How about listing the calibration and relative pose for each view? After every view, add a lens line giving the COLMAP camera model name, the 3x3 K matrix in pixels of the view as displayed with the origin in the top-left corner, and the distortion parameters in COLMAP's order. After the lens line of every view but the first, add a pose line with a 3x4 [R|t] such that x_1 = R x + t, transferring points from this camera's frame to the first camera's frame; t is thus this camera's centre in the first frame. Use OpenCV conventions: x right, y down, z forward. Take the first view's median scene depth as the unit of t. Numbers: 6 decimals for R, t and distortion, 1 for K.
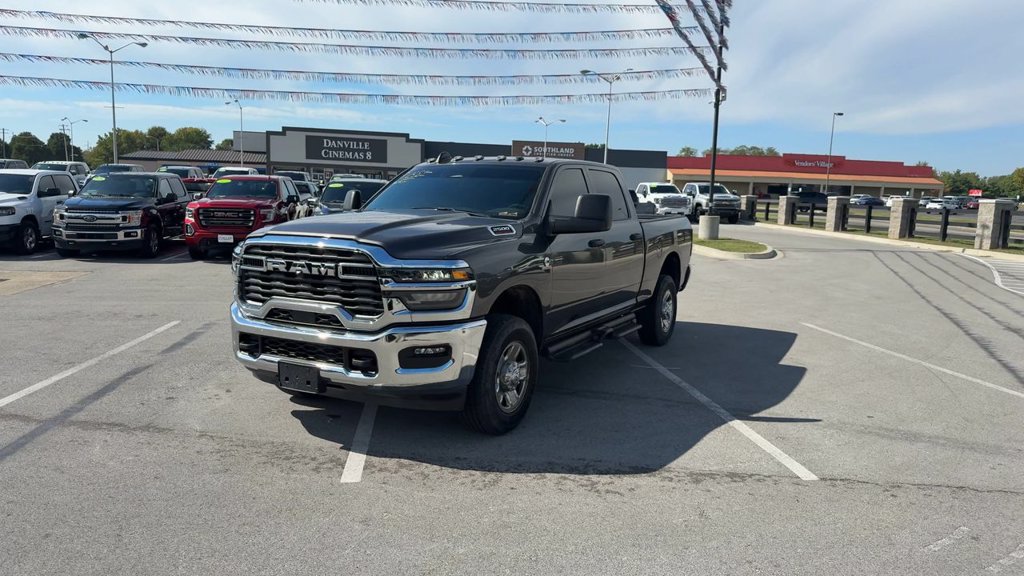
lens RADIAL K [[711.4, 0, 509.6], [0, 711.4, 287.1], [0, 0, 1]] dist [0.049943, -0.068641]
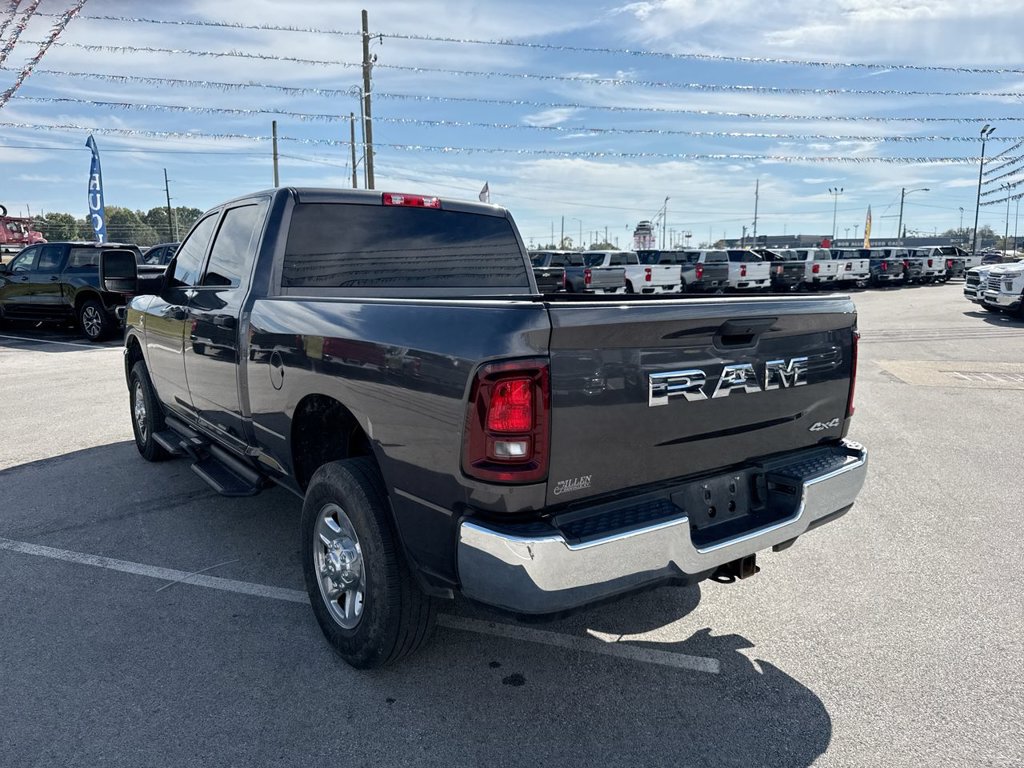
lens RADIAL K [[721.5, 0, 503.7], [0, 721.5, 378.1], [0, 0, 1]] dist [0.031416, -0.039228]
pose [[-0.418110, 0.105019, -0.902306, 0.183885], [-0.125664, 0.977058, 0.171949, -0.046796], [0.899663, 0.185281, -0.395320, 0.443695]]
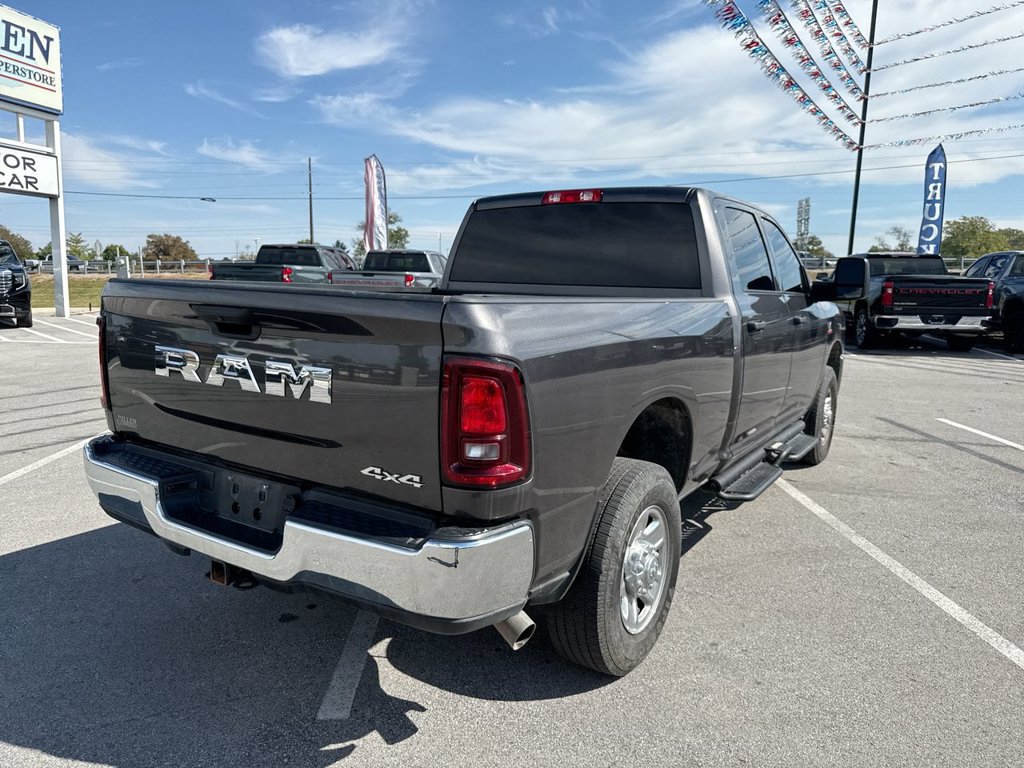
lens RADIAL K [[721.5, 0, 513.1], [0, 721.5, 383.7], [0, 0, 1]] dist [0.031416, -0.039228]
pose [[-0.996478, -0.053871, 0.064262, 0.022802], [-0.034659, 0.962417, 0.269356, -0.059460], [-0.076357, 0.266180, -0.960894, 0.528379]]
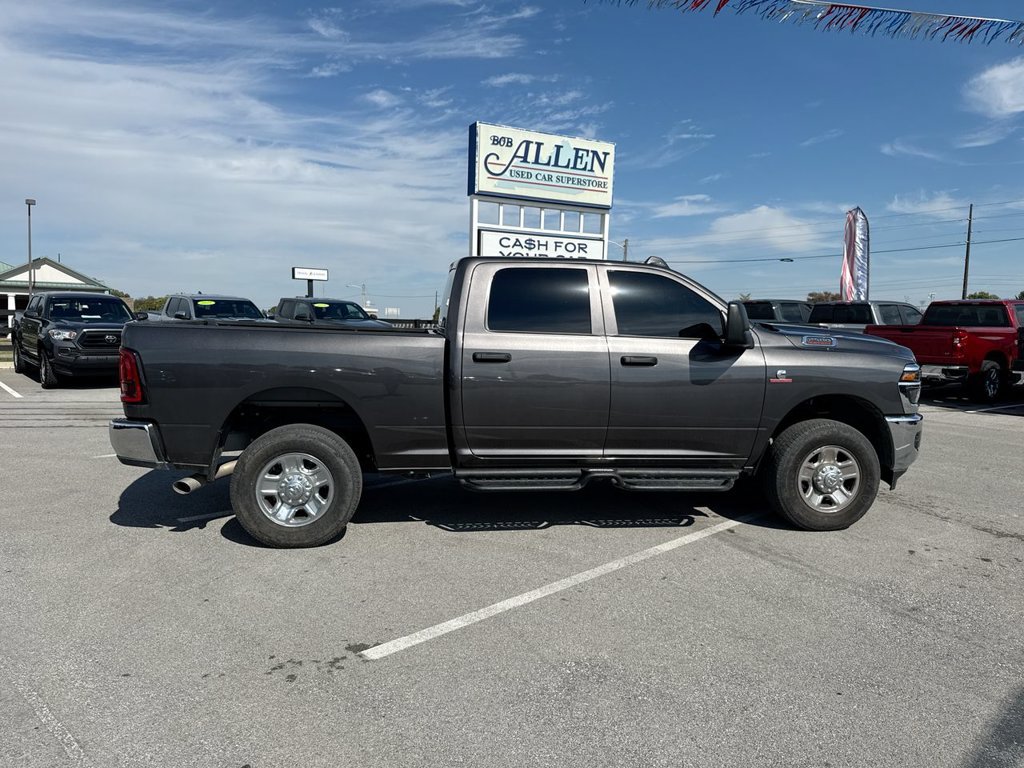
lens RADIAL K [[721.5, 0, 515.3], [0, 721.5, 382.4], [0, 0, 1]] dist [0.031416, -0.039228]
pose [[-0.596795, -0.102637, 0.795802, -0.201599], [0.067475, 0.981853, 0.177234, -0.059695], [-0.799552, 0.159469, -0.579039, 0.479389]]
